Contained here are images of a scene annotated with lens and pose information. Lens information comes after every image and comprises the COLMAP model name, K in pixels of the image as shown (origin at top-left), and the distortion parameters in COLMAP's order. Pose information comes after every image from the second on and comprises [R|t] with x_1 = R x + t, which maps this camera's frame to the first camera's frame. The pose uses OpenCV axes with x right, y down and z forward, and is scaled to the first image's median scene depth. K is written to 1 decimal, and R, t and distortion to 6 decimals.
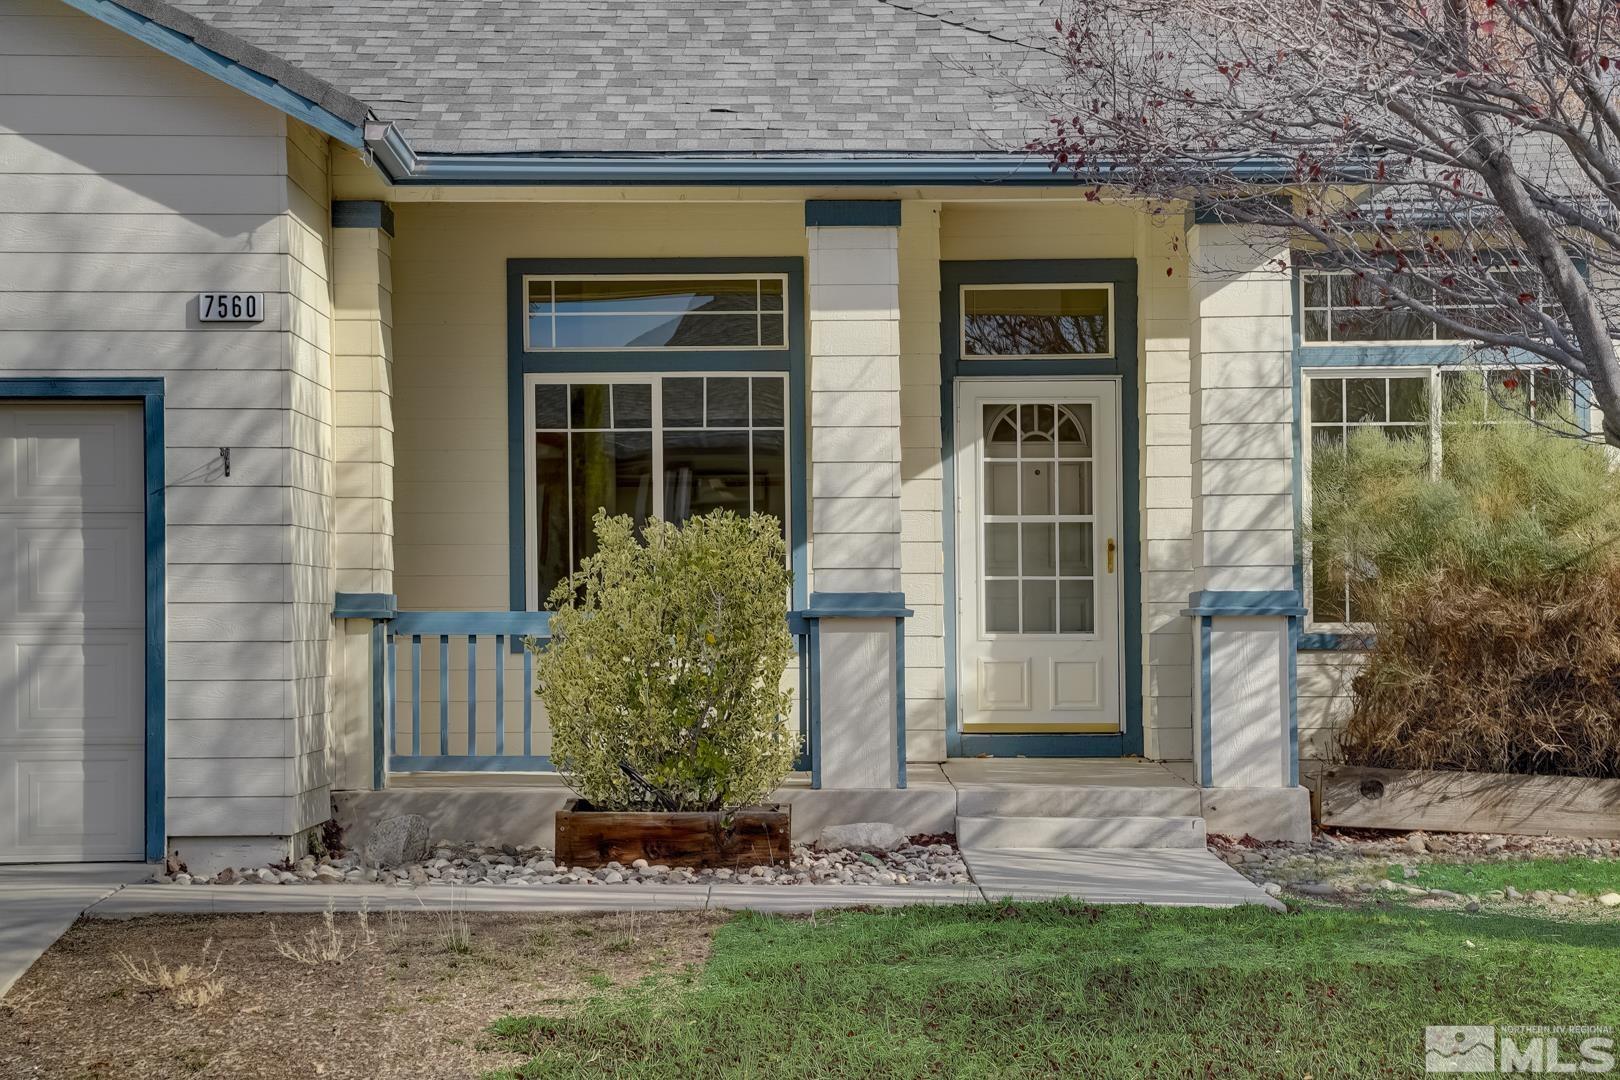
lens RADIAL K [[3265.6, 0, 816.2], [0, 3265.6, 541.3], [0, 0, 1]] dist [0.254461, 0.000000]
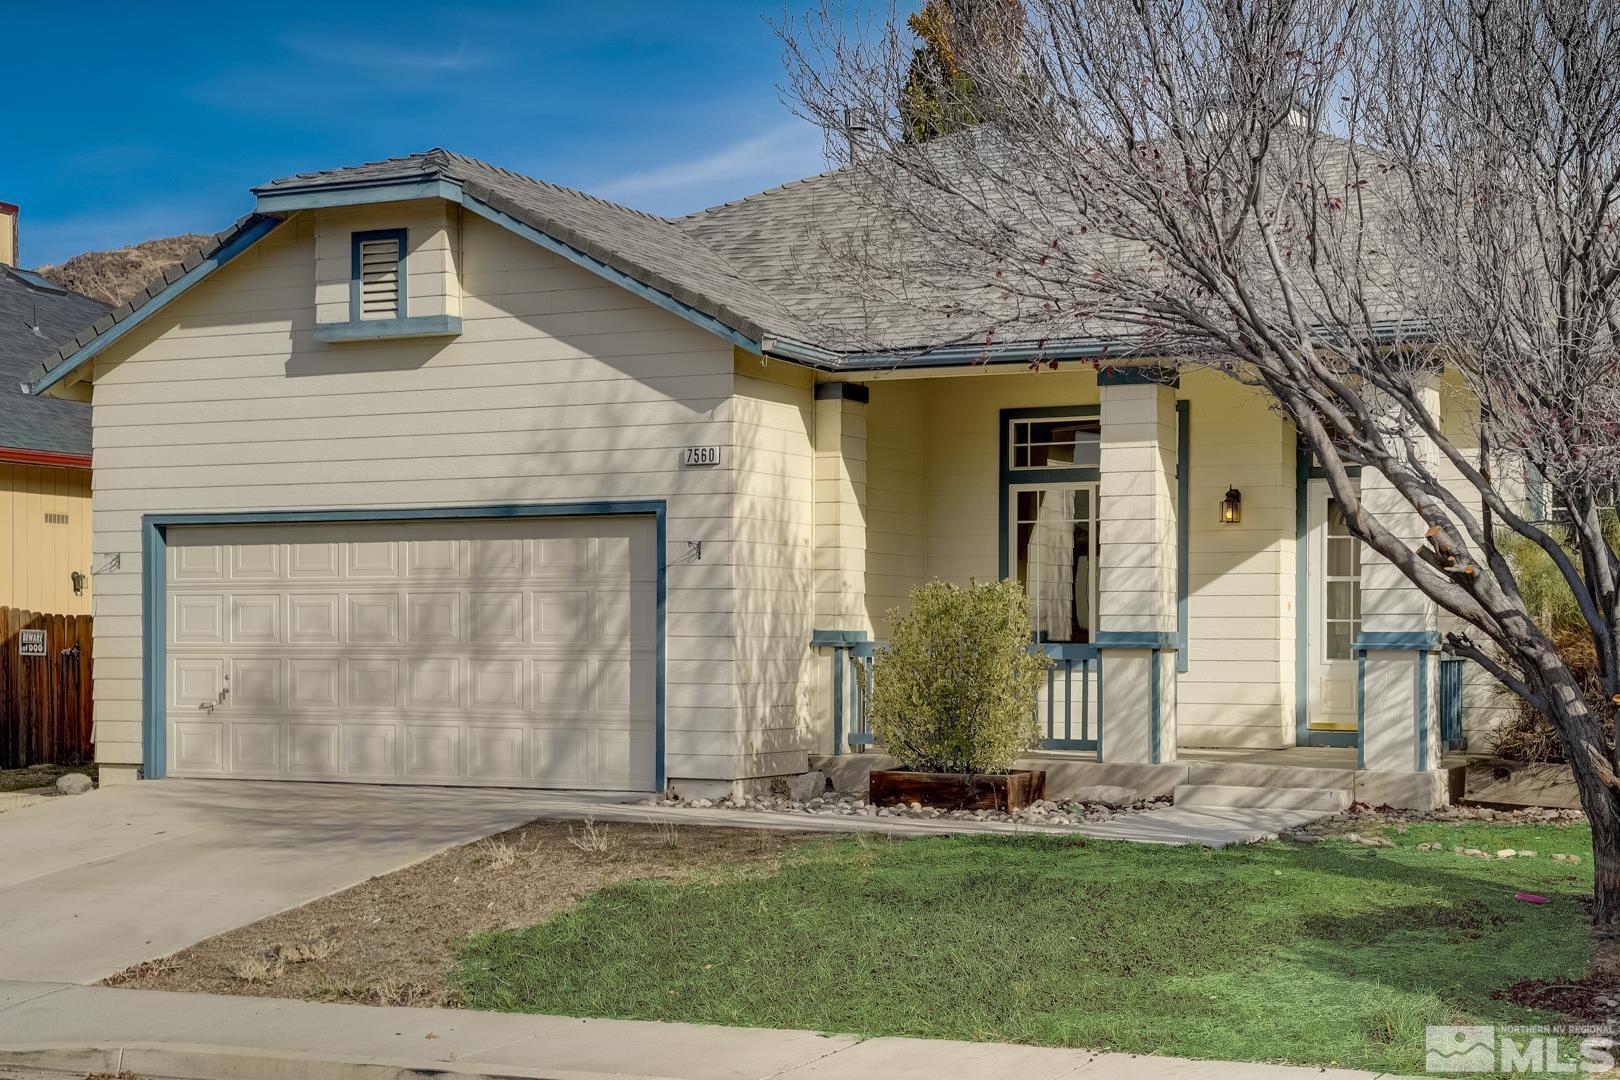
lens RADIAL K [[2500.2, 0, 886.9], [0, 2500.2, 603.0], [0, 0, 1]] dist [0.152795, 0.000000]
pose [[0.895928, 0.000230, -0.444199, 0.420845], [0.004208, 0.999951, 0.009007, -0.008159], [0.444179, -0.009939, 0.895883, -0.068271]]
